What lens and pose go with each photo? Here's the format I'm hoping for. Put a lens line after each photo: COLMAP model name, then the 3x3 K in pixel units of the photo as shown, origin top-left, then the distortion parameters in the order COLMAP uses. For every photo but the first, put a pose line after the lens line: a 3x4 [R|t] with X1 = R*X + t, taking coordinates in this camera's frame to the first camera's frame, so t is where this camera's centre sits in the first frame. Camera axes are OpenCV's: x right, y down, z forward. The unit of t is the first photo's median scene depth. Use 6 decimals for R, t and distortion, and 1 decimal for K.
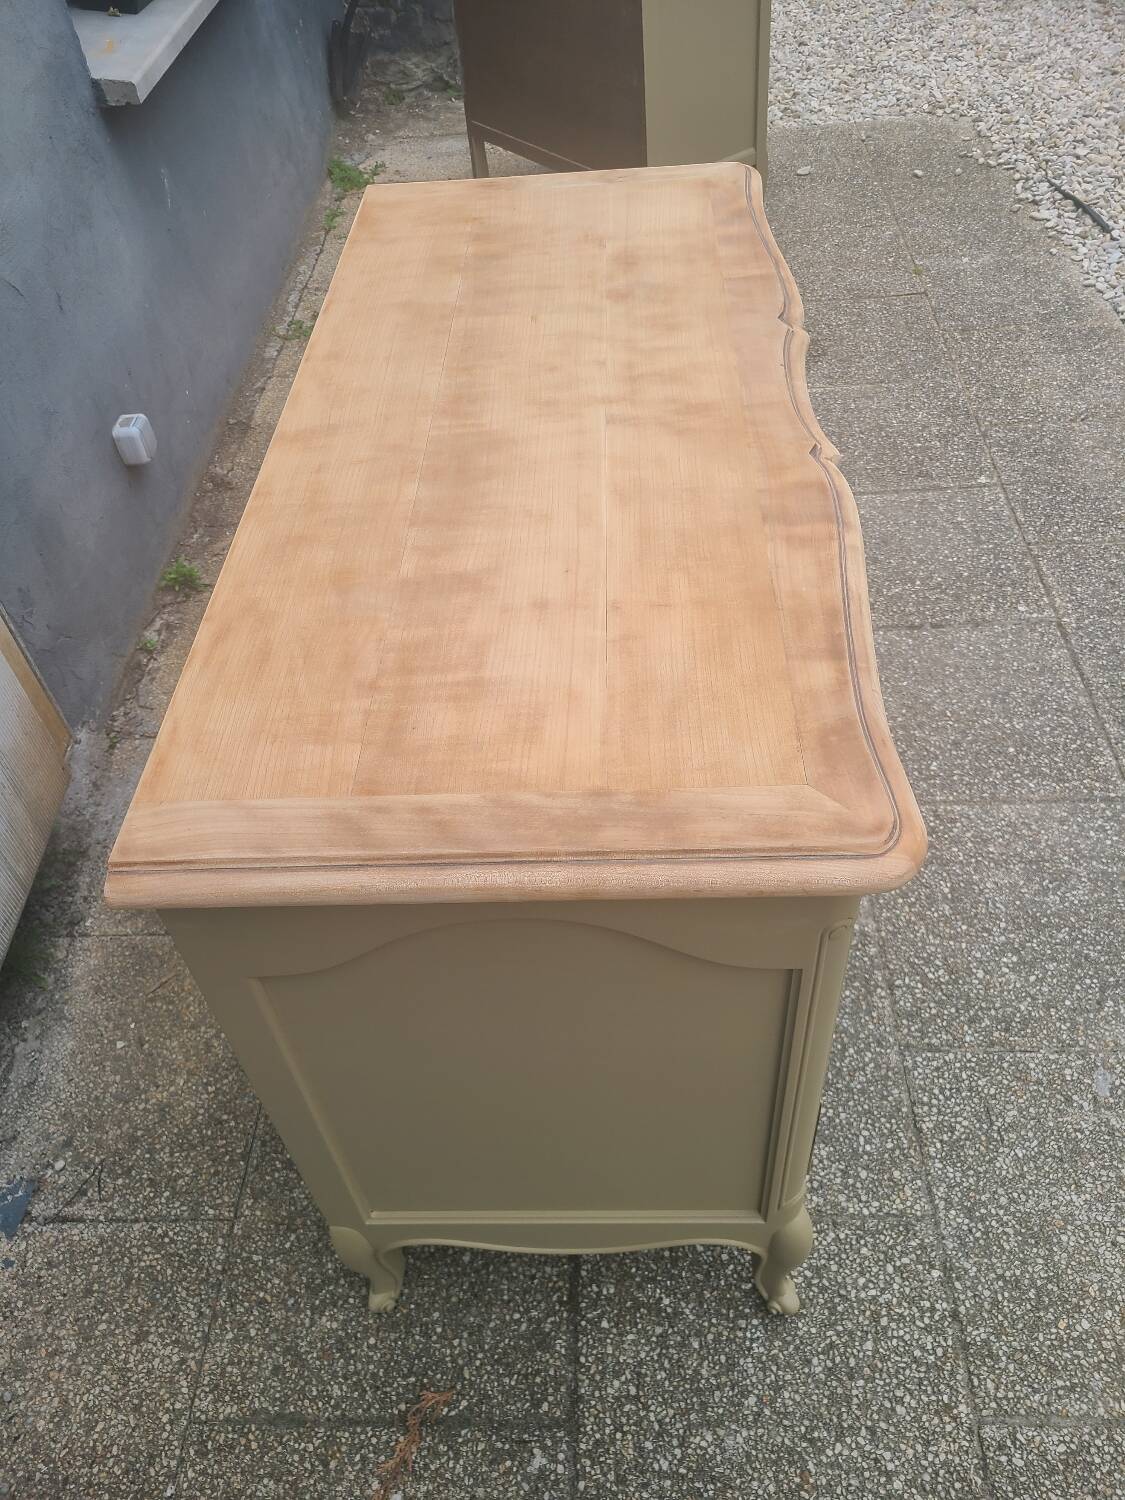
lens RADIAL K [[1107.5, 0, 562.5], [0, 1107.5, 750.0], [0, 0, 1]] dist [0.049318, -0.039176]
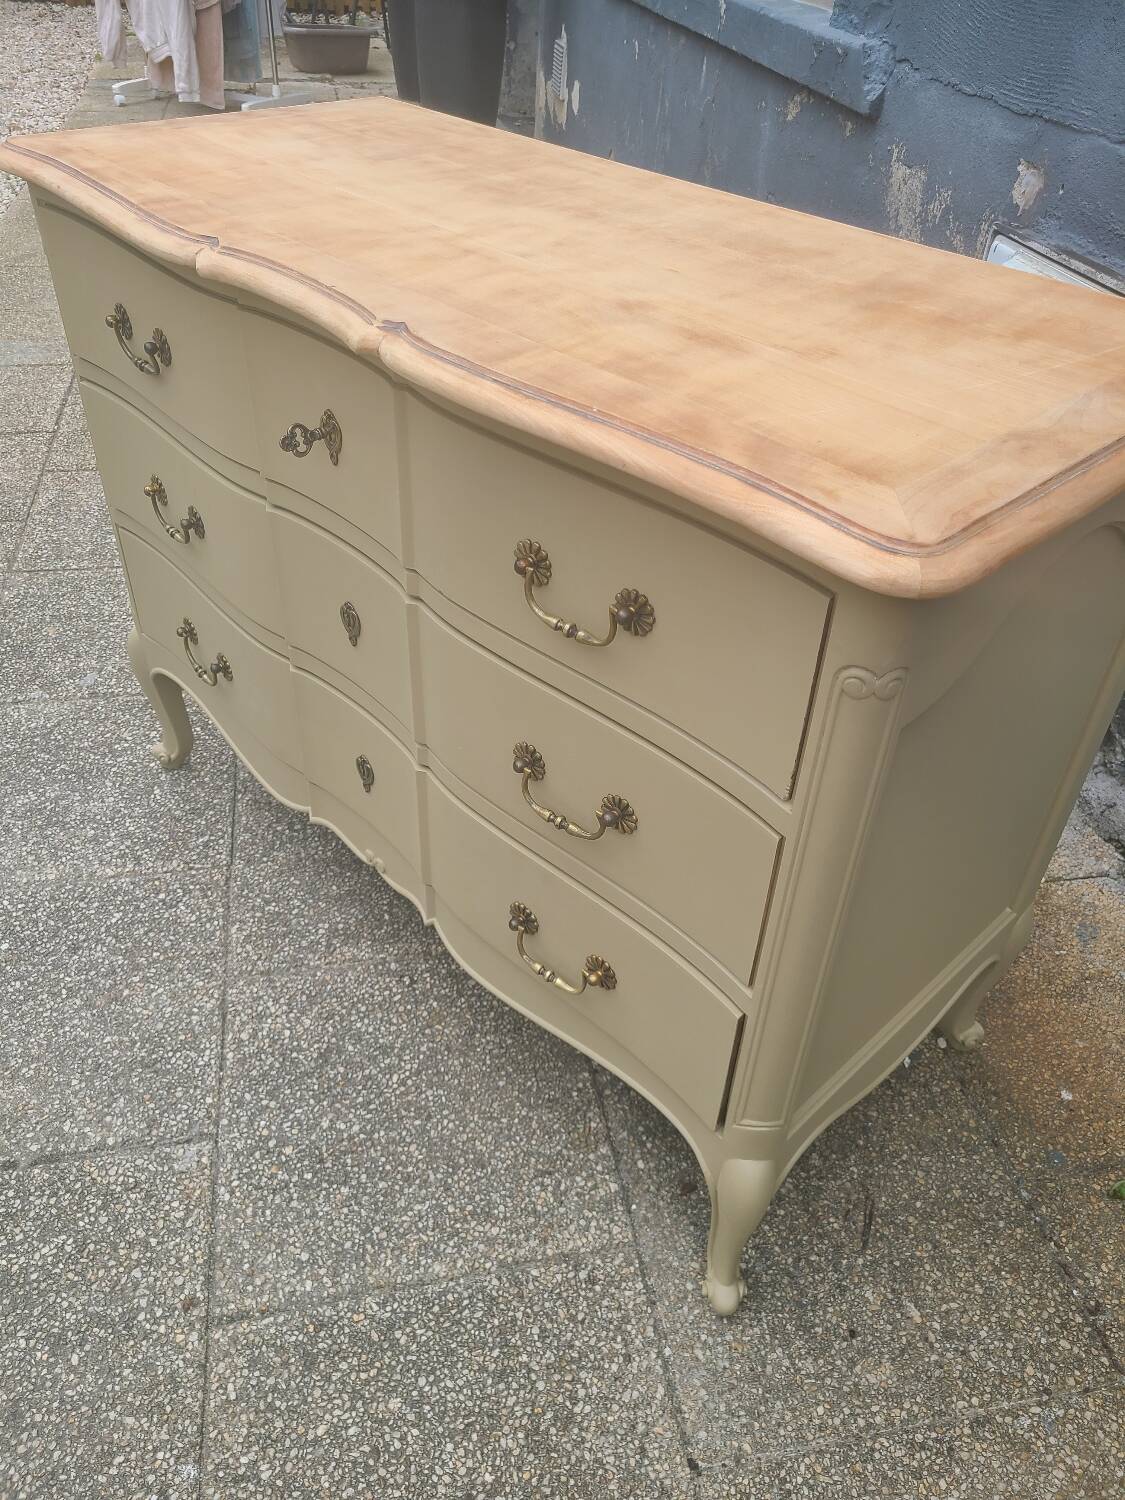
lens RADIAL K [[1122.3, 0, 570.7], [0, 1122.3, 747.7], [0, 0, 1]] dist [0.046665, -0.034848]
pose [[-0.973527, 0.164674, -0.158514, 0.170613], [-0.146803, 0.081083, 0.985837, -1.163168], [0.175195, 0.983010, -0.054762, 1.350263]]
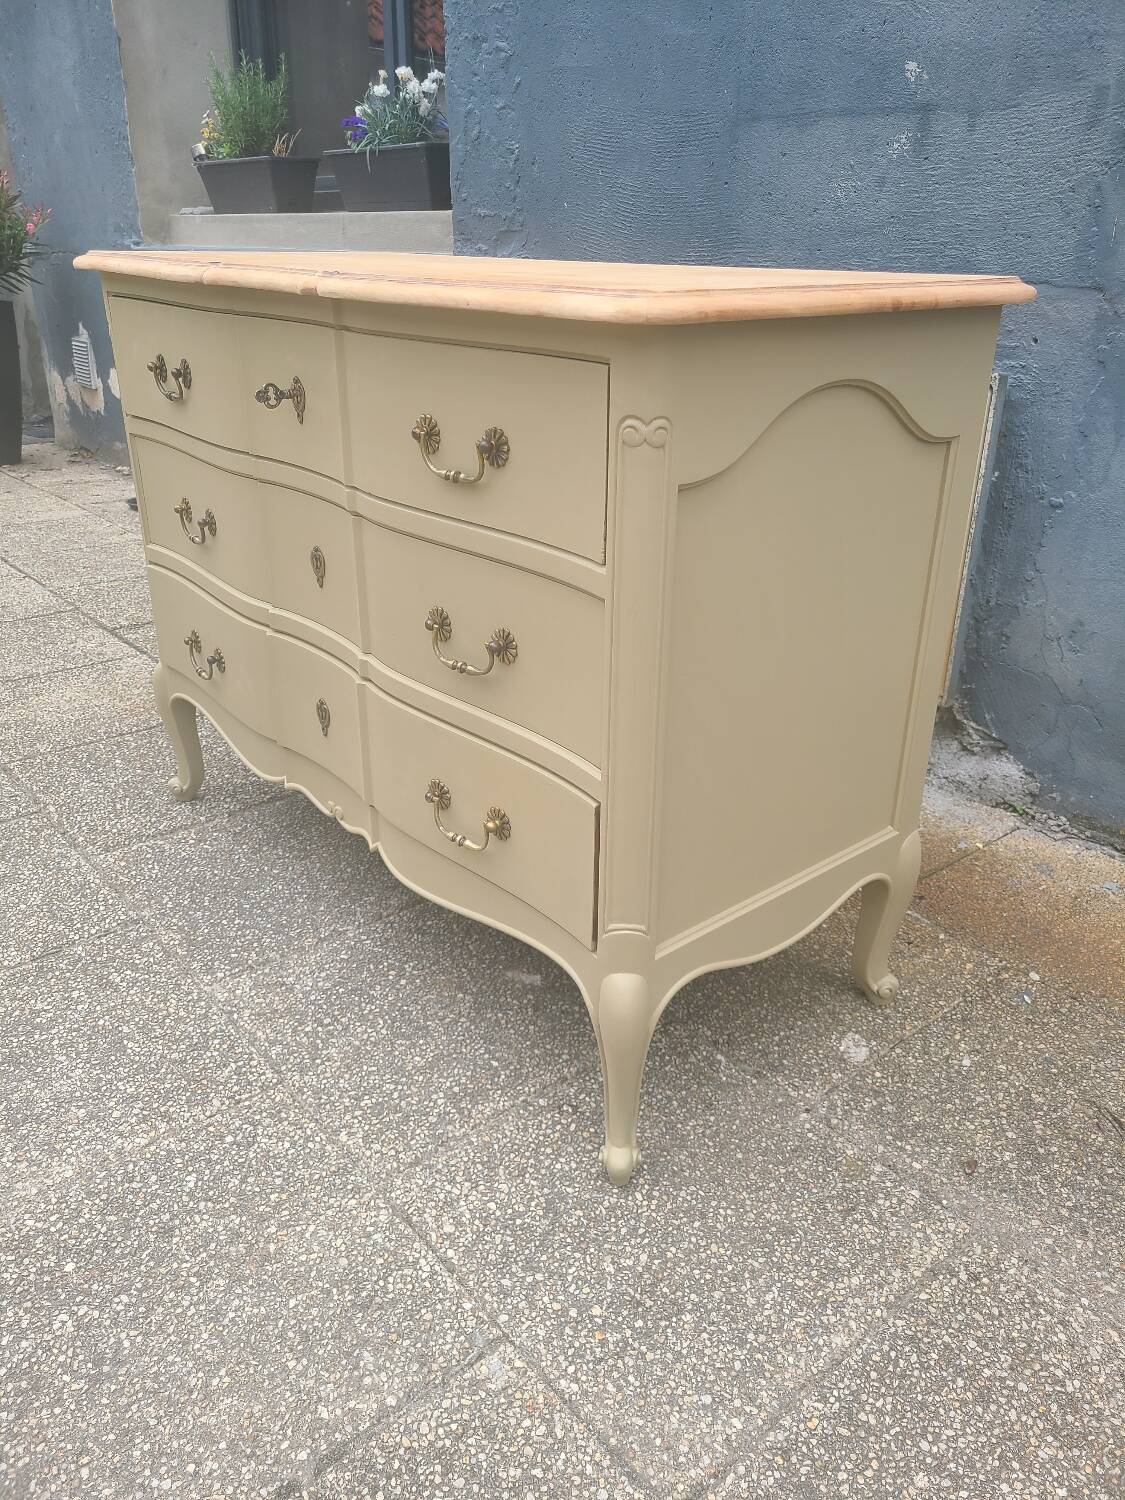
lens RADIAL K [[1119.5, 0, 572.5], [0, 1119.5, 748.5], [0, 0, 1]] dist [0.050976, -0.038167]
pose [[-0.742558, 0.334041, -0.580538, 0.636251], [-0.455981, 0.382760, 0.803478, -0.945319], [0.490601, 0.861343, -0.131905, 1.347350]]
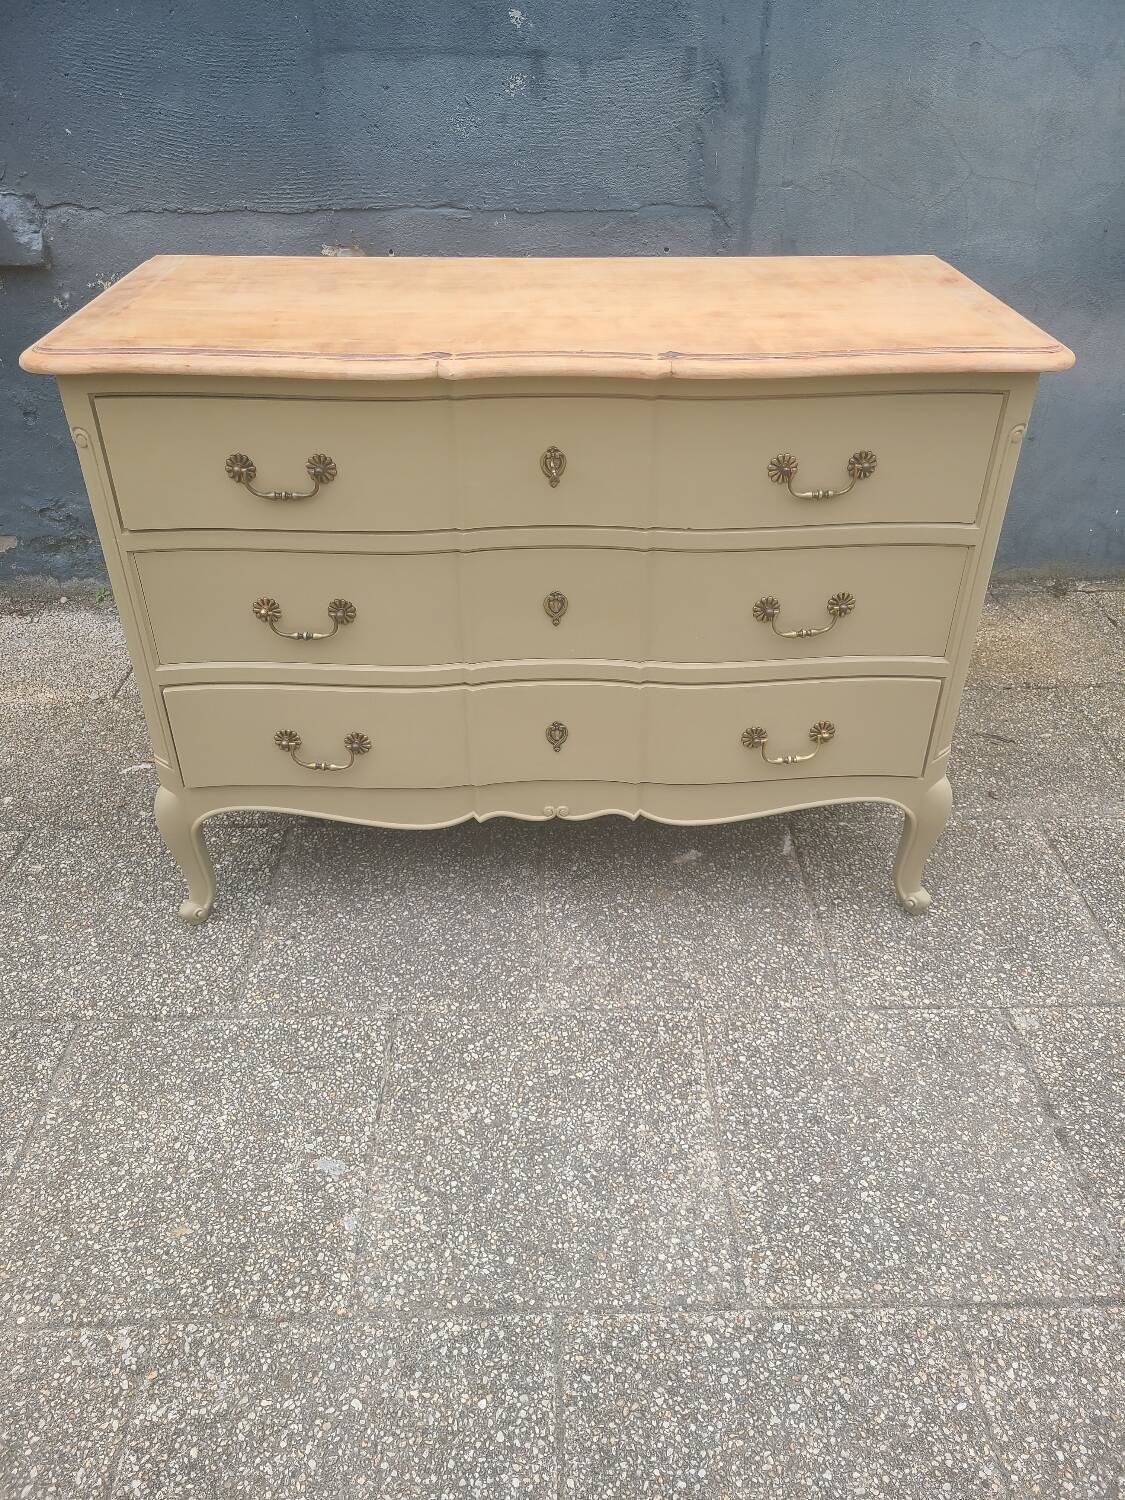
lens RADIAL K [[1119.3, 0, 569.4], [0, 1119.3, 752.3], [0, 0, 1]] dist [0.051886, -0.038199]
pose [[0.053206, 0.622493, -0.780815, 1.102954], [-0.728812, 0.558739, 0.395783, -0.457810], [0.682644, 0.548009, 0.483409, 0.523704]]
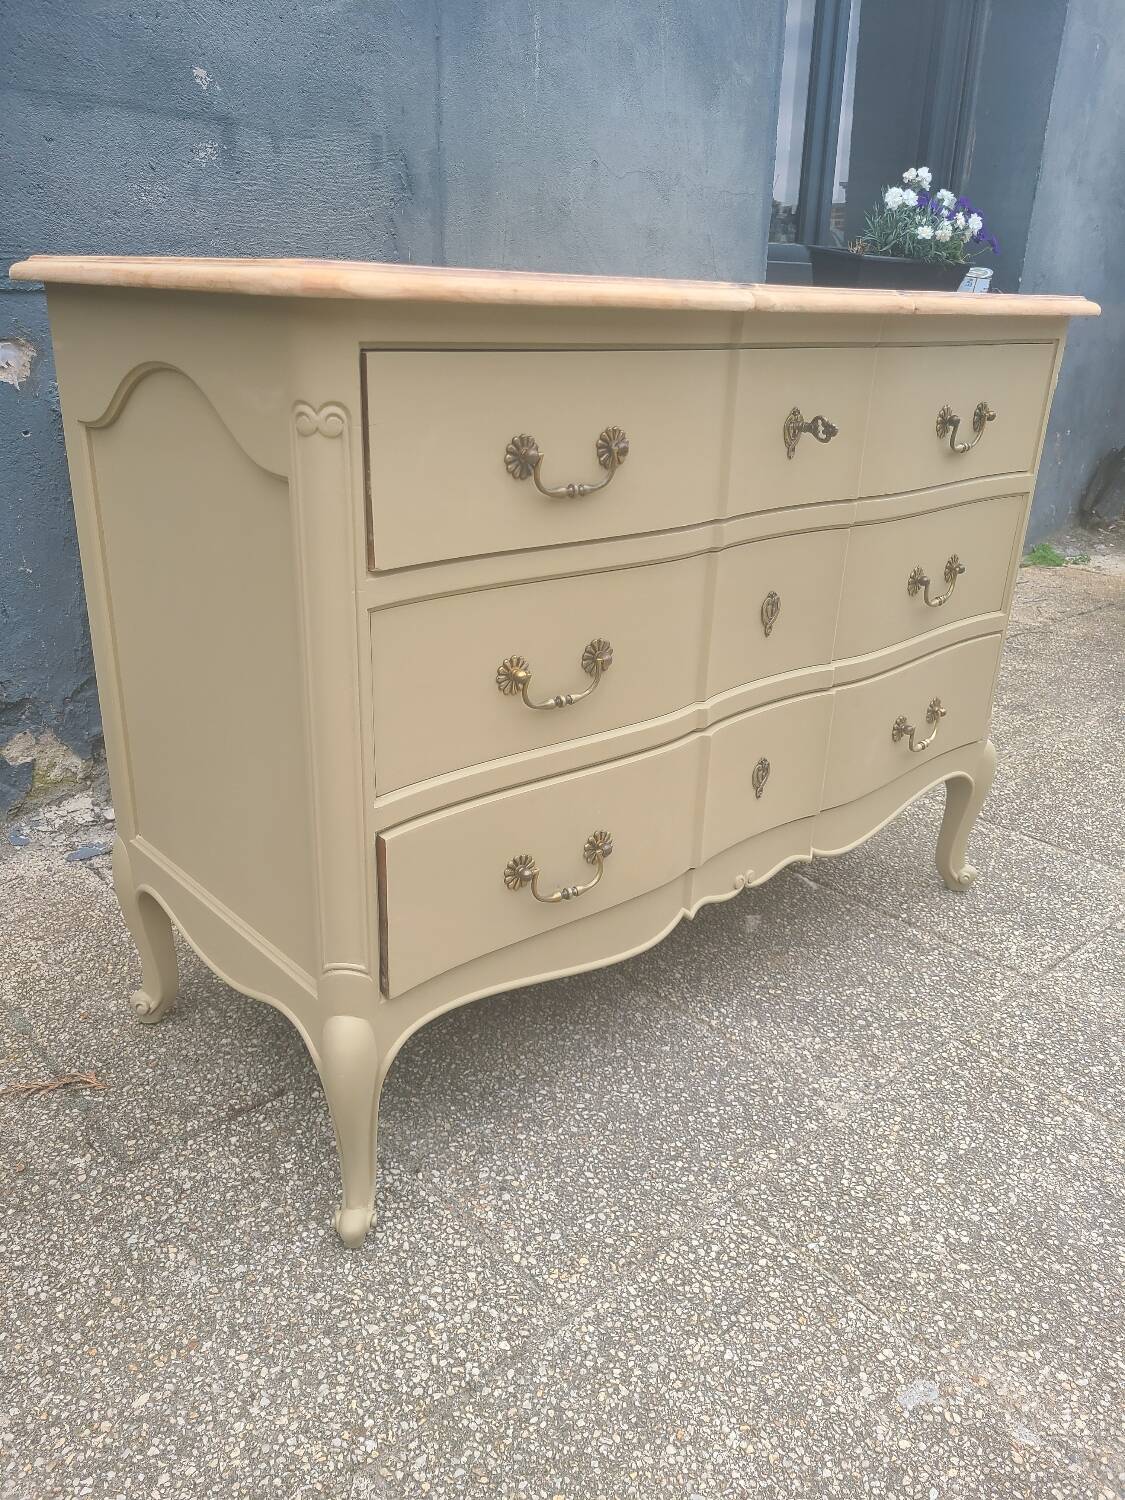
lens RADIAL K [[1124.4, 0, 551.6], [0, 1124.4, 758.2], [0, 0, 1]] dist [0.049334, -0.033414]
pose [[0.681729, 0.360733, -0.636488, 0.676112], [-0.582038, 0.794521, -0.173111, 0.261775], [0.443256, 0.488475, 0.751609, 0.247383]]
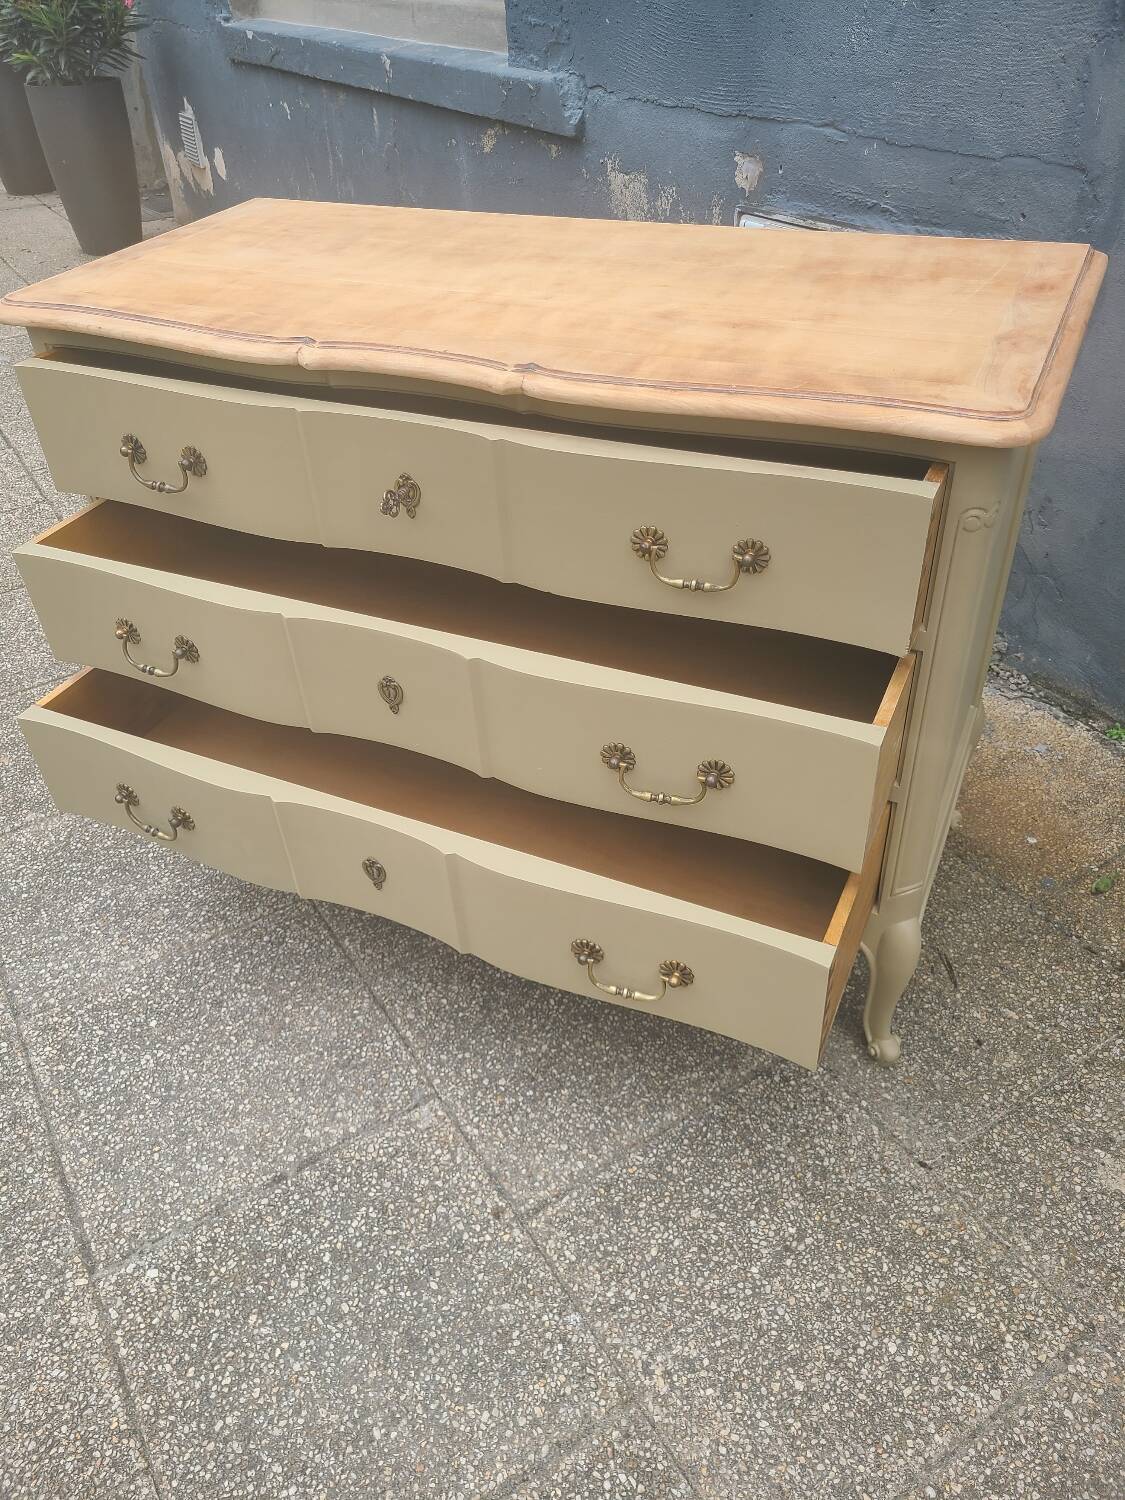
lens RADIAL K [[1120.2, 0, 549.4], [0, 1120.2, 742.2], [0, 0, 1]] dist [0.047607, -0.033160]
pose [[-0.823696, 0.431889, -0.367419, 0.522916], [-0.324724, 0.171910, 0.930055, -1.261824], [0.464843, 0.885392, -0.001357, 1.317798]]
